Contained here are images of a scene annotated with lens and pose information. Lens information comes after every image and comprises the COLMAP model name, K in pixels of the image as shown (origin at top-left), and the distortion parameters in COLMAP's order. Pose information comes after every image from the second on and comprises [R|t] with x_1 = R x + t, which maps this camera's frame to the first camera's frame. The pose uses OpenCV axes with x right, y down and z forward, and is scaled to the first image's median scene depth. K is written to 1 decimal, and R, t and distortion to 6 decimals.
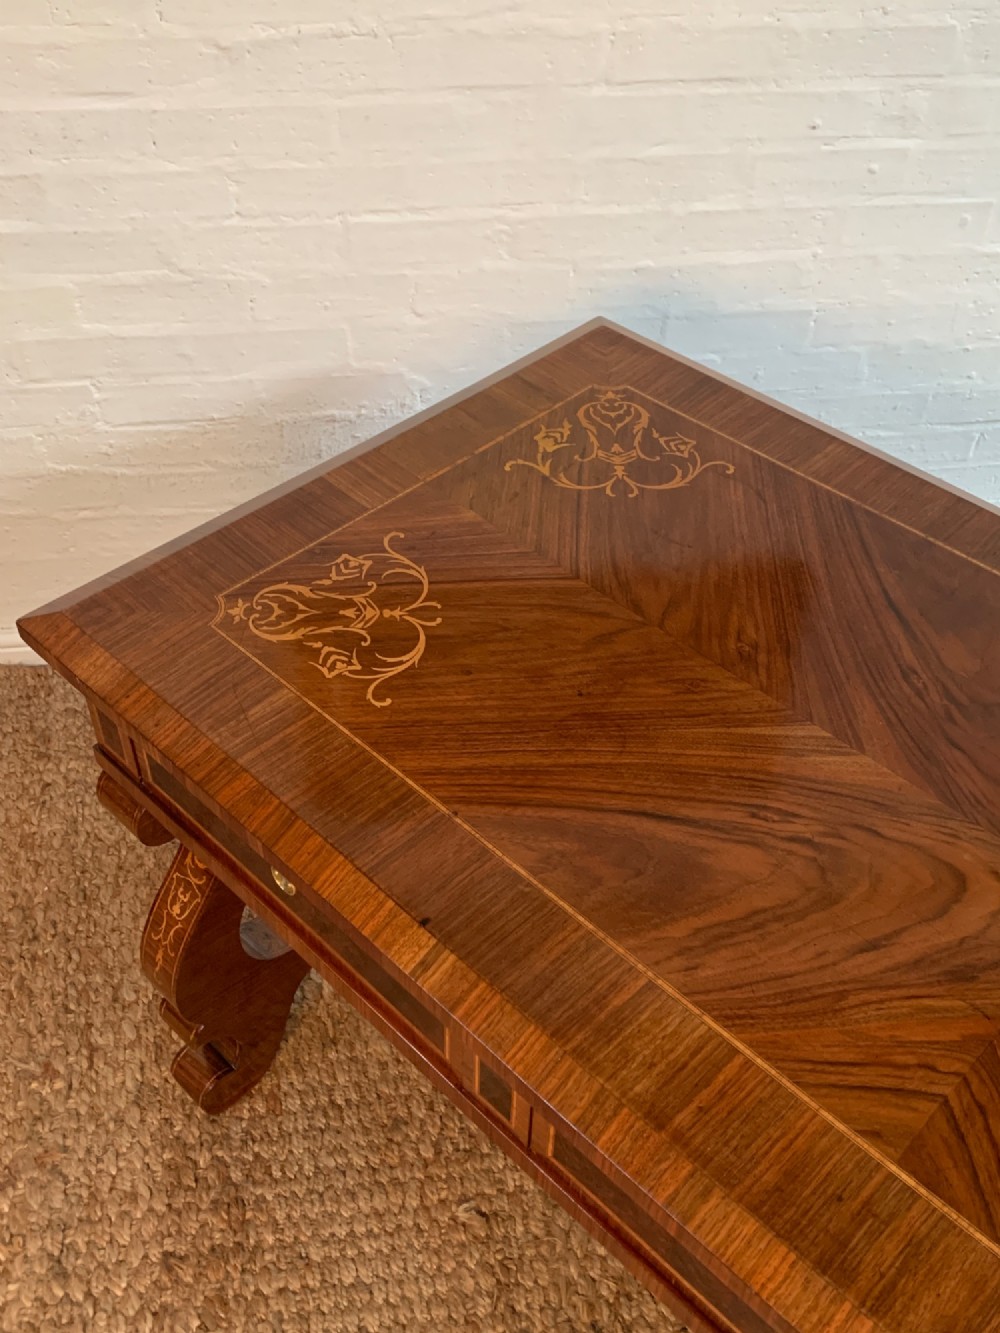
lens RADIAL K [[1332.9, 0, 492.4], [0, 1332.9, 654.0], [0, 0, 1]] dist [0.009092, 0.000000]
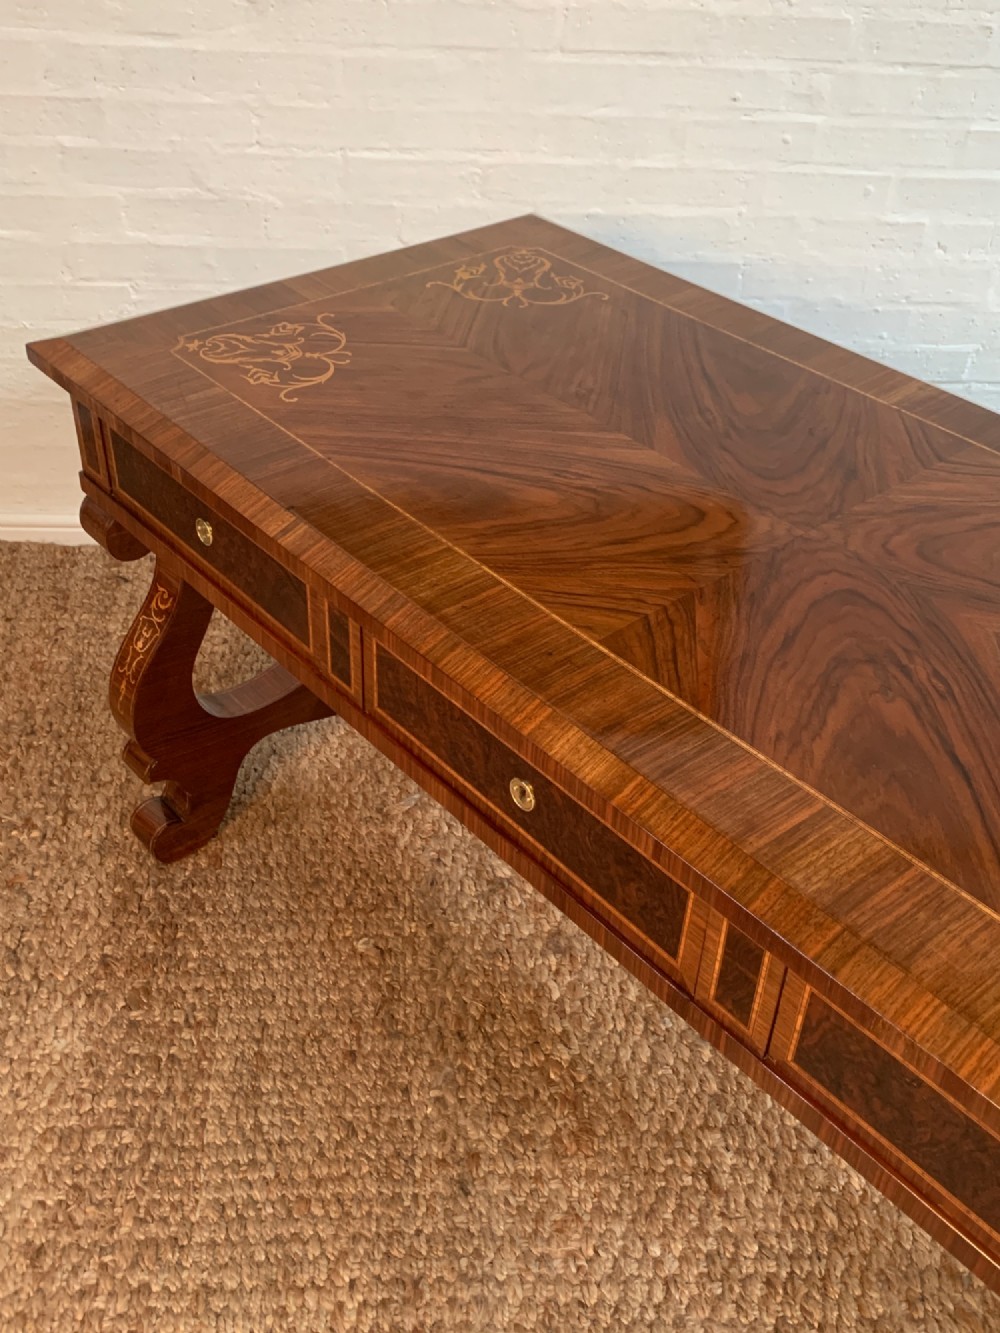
lens RADIAL K [[1332.9, 0, 506.6], [0, 1332.9, 646.1], [0, 0, 1]] dist [0.009092, 0.000000]
pose [[0.996700, 0.065774, -0.047561, 0.136853], [-0.070708, 0.991321, -0.110832, 0.269979], [0.039858, 0.113829, 0.992700, -0.169462]]
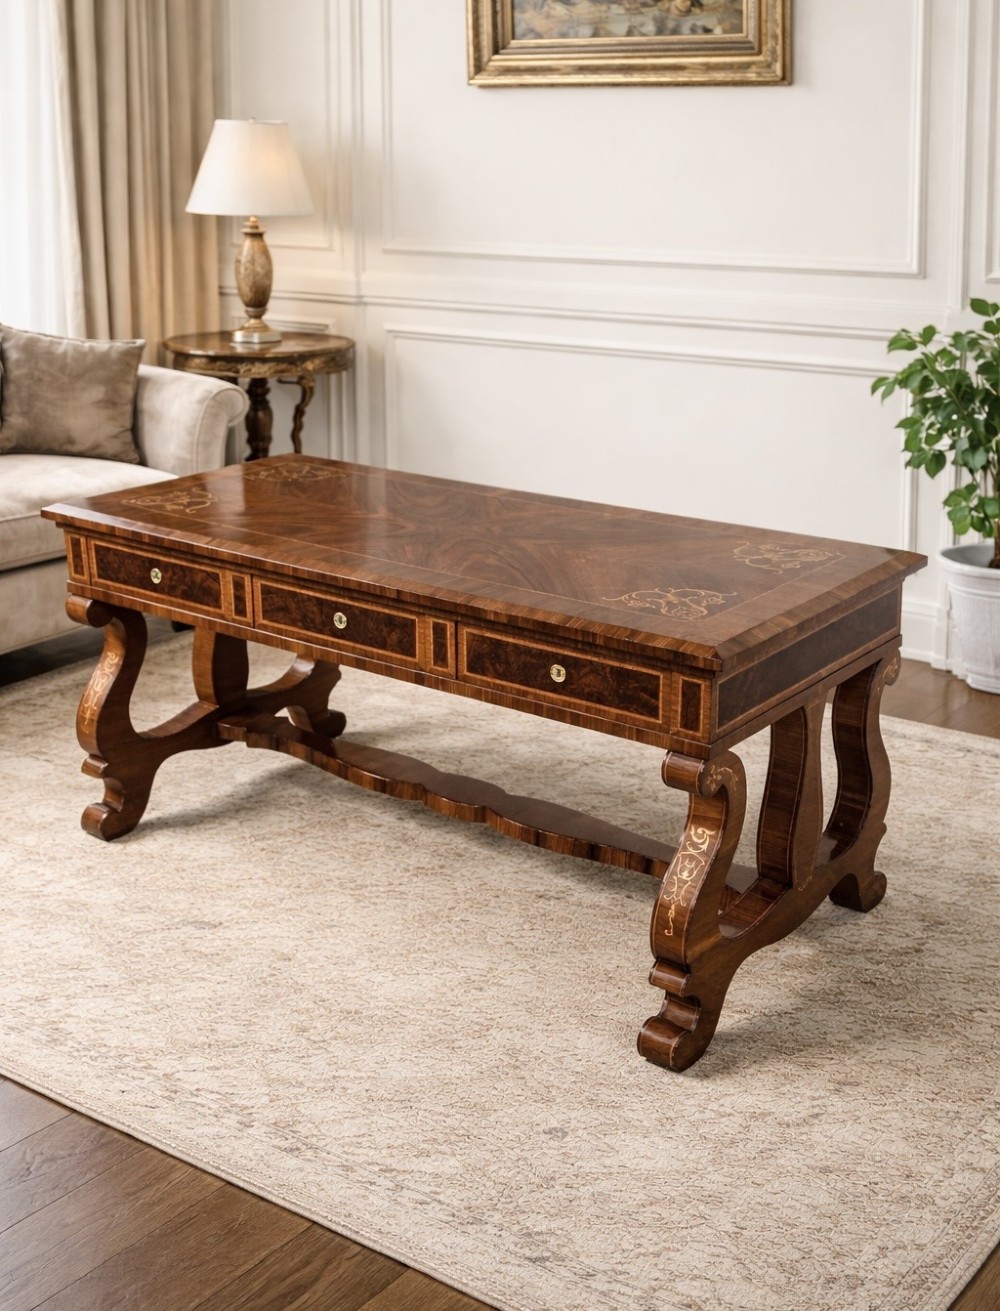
lens RADIAL K [[1643.3, 0, 488.2], [0, 1643.3, 655.1], [0, 0, 1]] dist [0.080145, 0.000000]
pose [[0.990685, -0.056115, 0.124073, 0.053529], [0.107084, 0.883885, -0.455280, 1.154449], [-0.084118, 0.464325, 0.881661, -1.105733]]
